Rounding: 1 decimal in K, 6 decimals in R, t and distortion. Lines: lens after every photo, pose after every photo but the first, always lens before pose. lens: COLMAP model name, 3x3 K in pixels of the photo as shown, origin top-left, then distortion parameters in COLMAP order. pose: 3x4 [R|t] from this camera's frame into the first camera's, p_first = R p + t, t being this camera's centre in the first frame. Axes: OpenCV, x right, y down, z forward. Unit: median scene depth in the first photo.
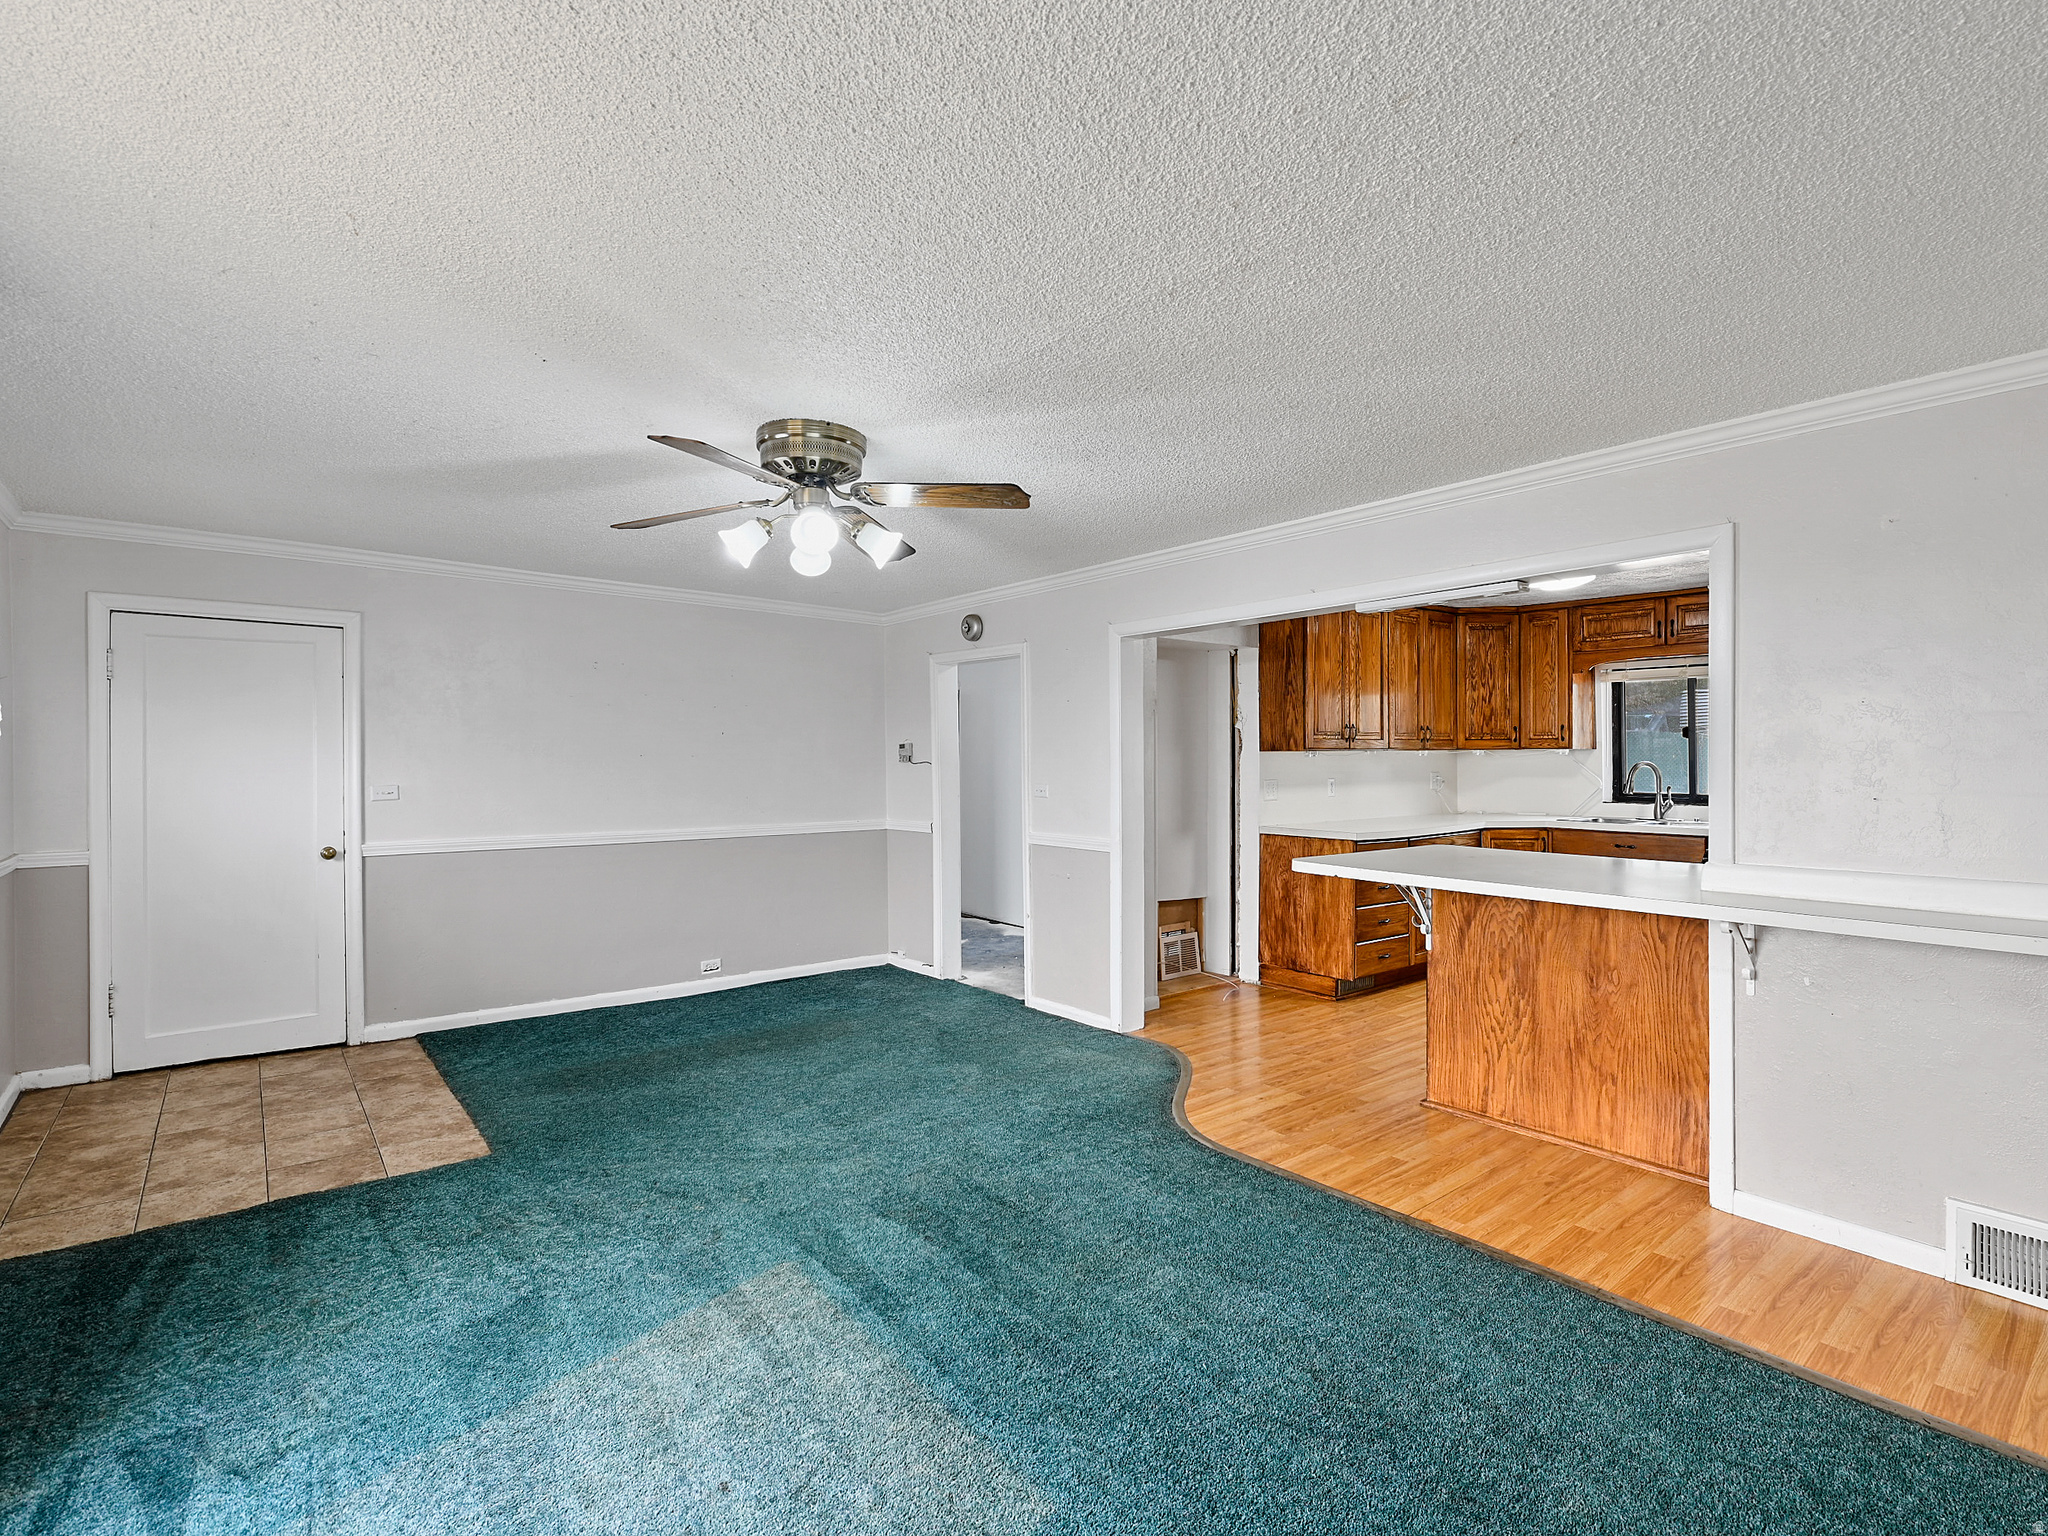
lens RADIAL K [[972.6, 0, 1002.5], [0, 972.6, 761.9], [0, 0, 1]] dist [-0.012555, -0.002389]
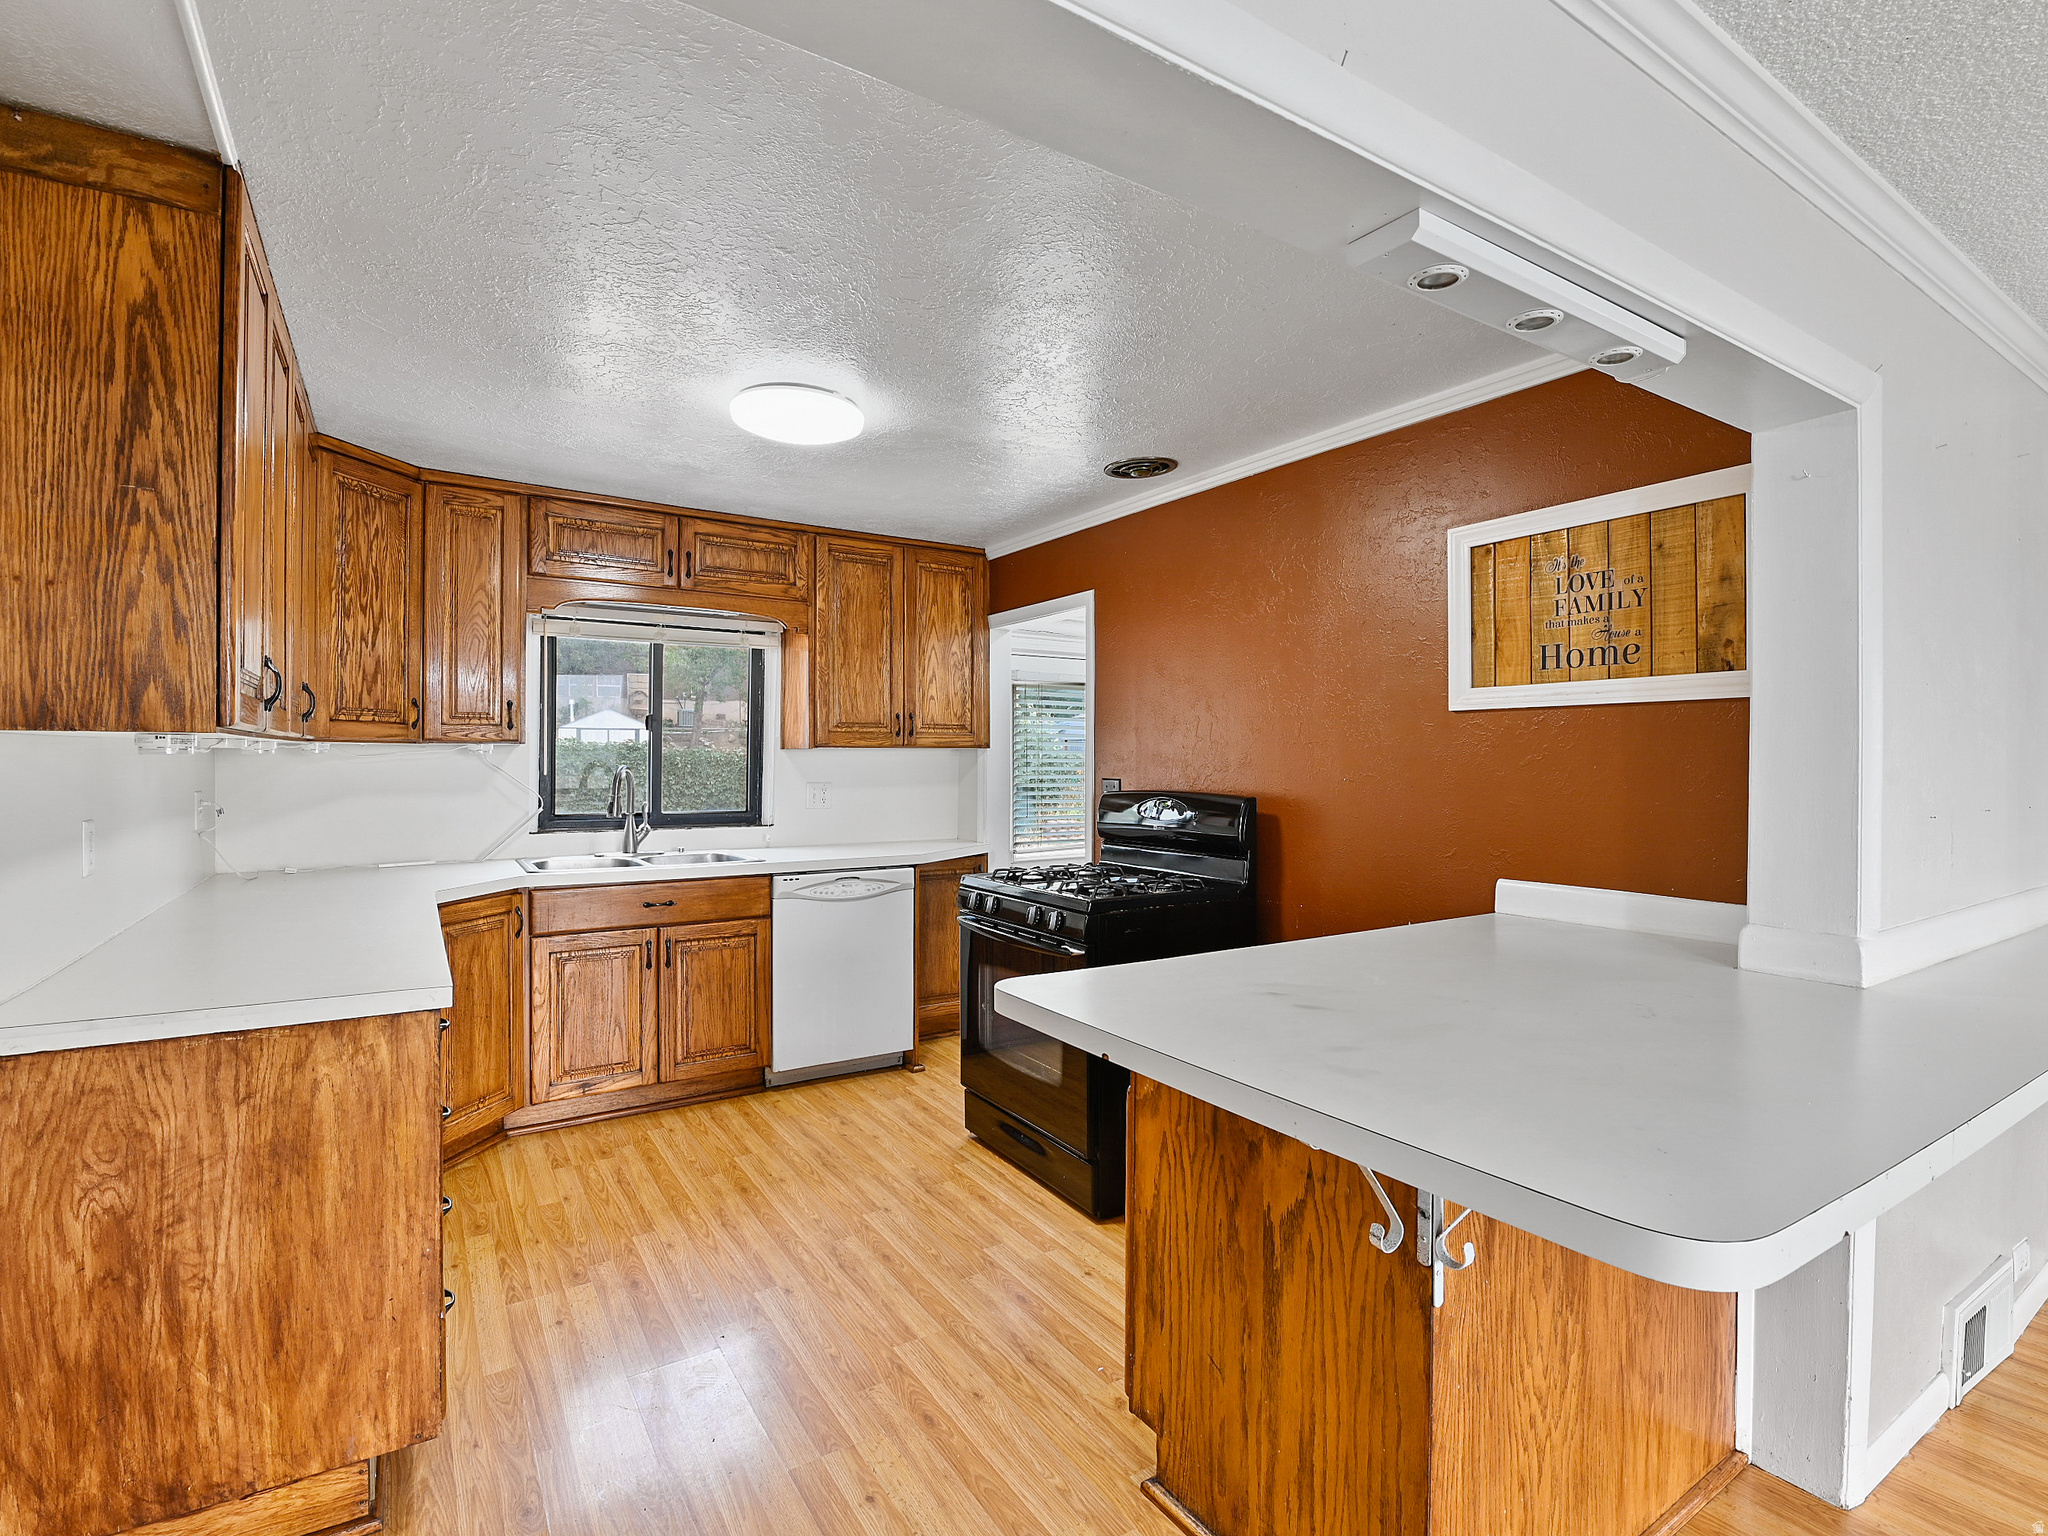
lens RADIAL K [[972.6, 0, 1034.2], [0, 972.6, 763.2], [0, 0, 1]] dist [-0.012555, -0.002389]
pose [[0.091286, -0.001911, 0.995823, 0.055751], [0.002038, 0.999996, 0.001732, -0.002439], [-0.995823, 0.001871, 0.091289, 0.788664]]
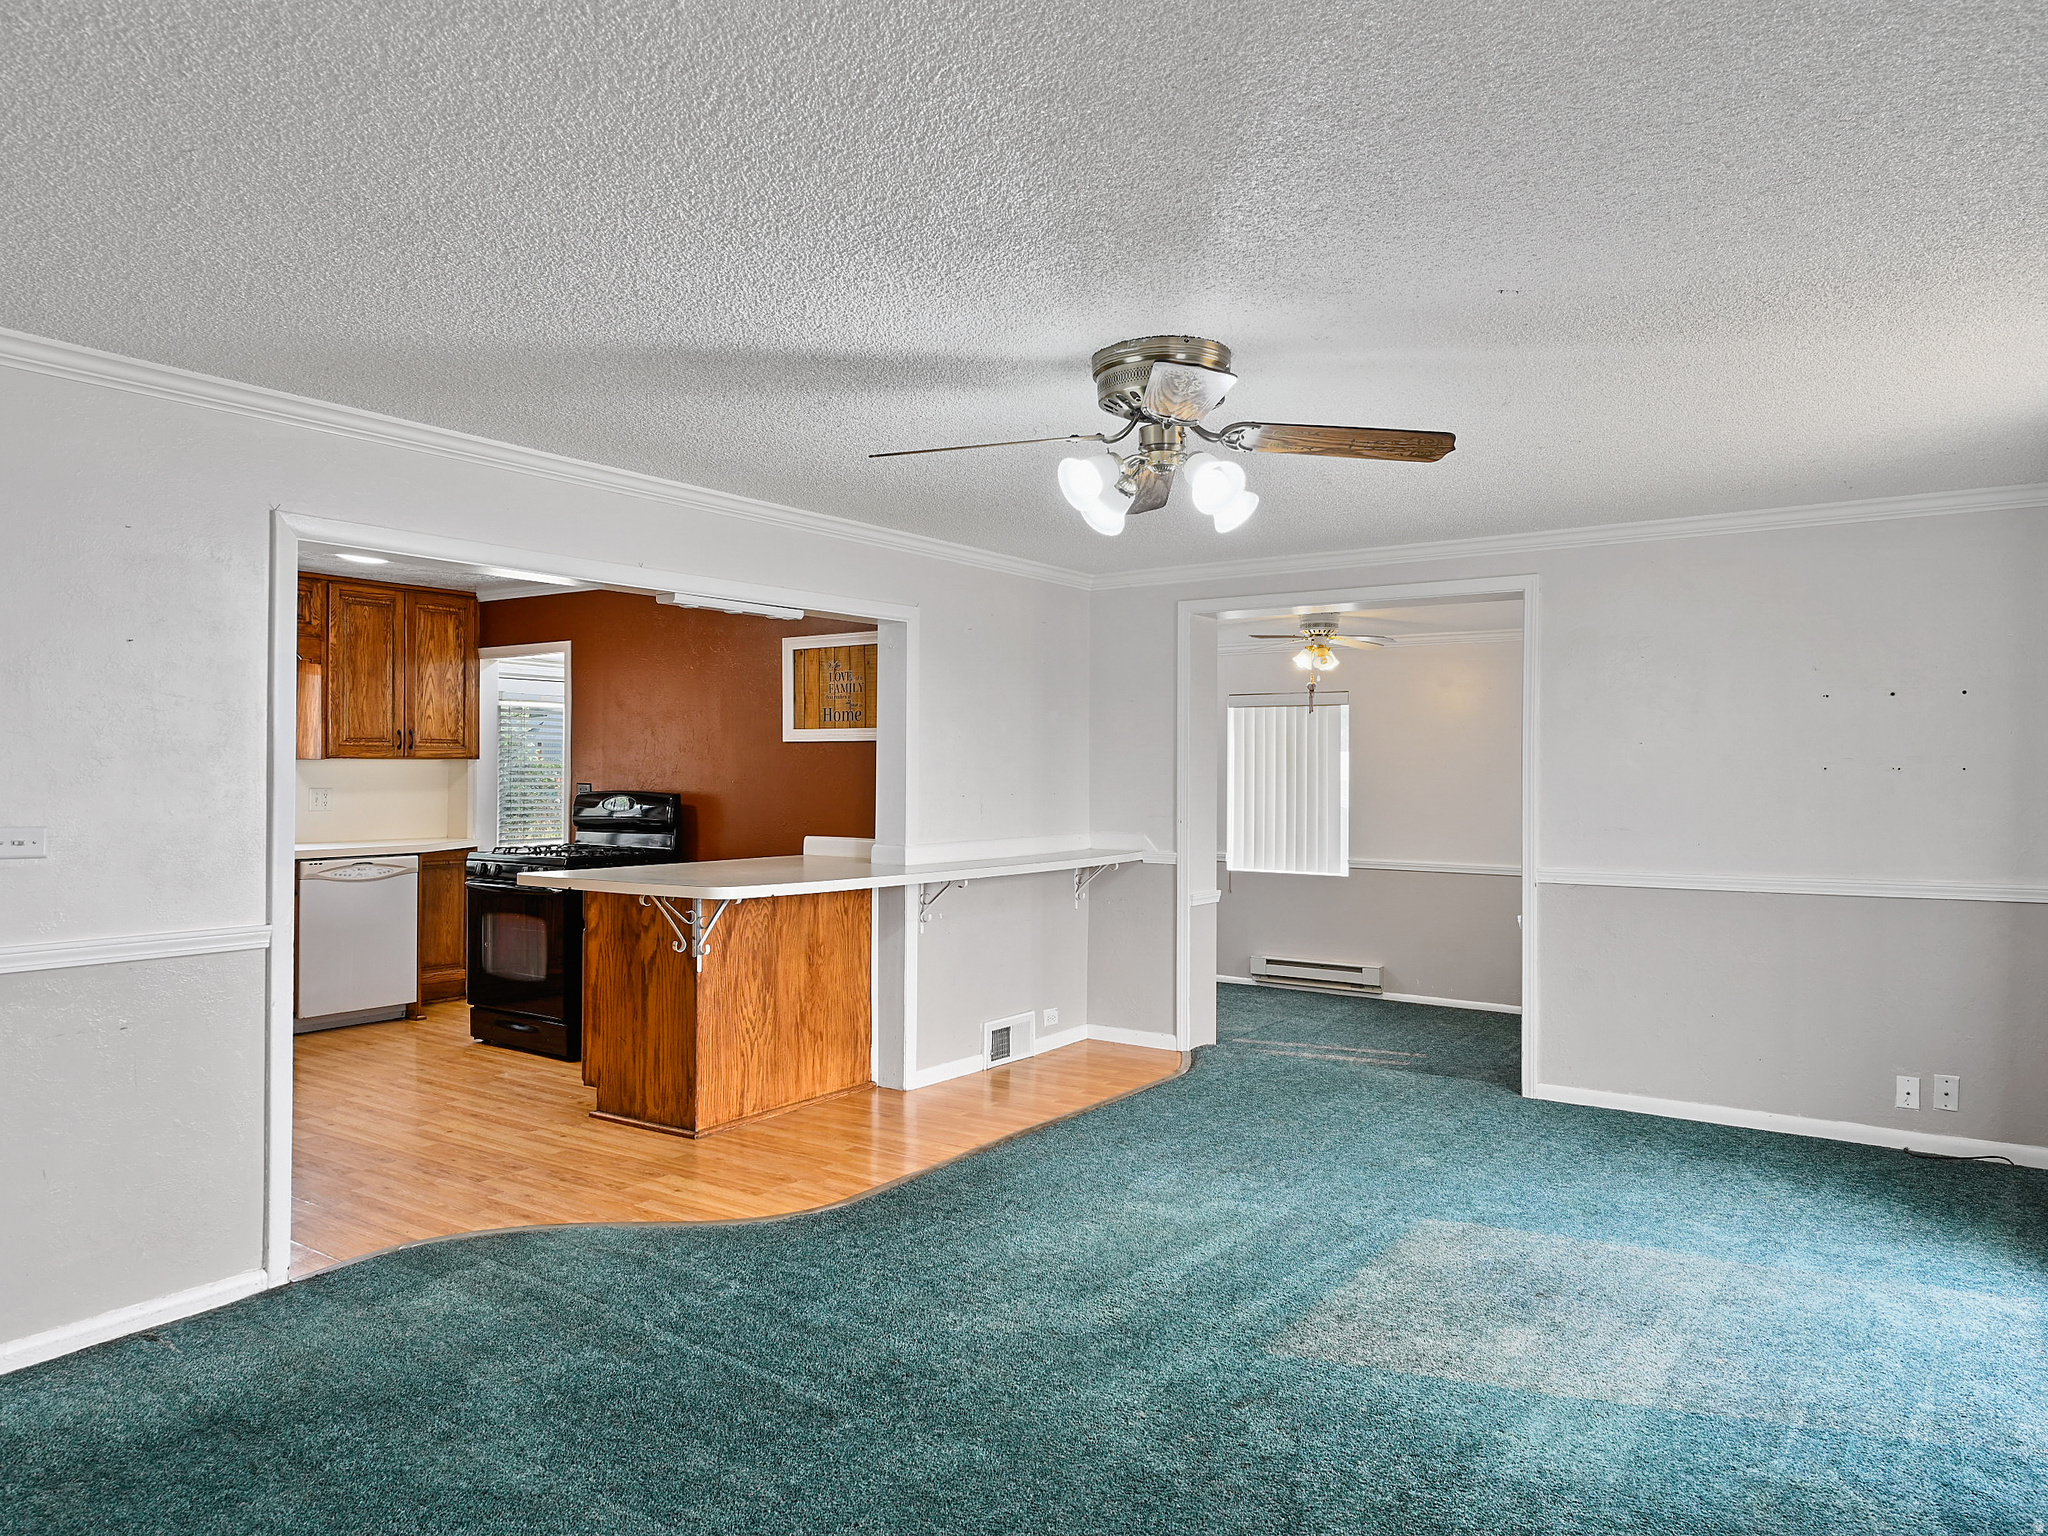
lens RADIAL K [[1352.2, 0, 1022.0], [0, 1352.2, 767.6], [0, 0, 1]] dist [0.010486, 0.001114]
pose [[-0.280851, 0.001886, 0.959750, -0.653250], [-0.000289, 0.999998, -0.002050, -0.002544], [-0.959751, -0.000853, -0.280850, 0.757230]]
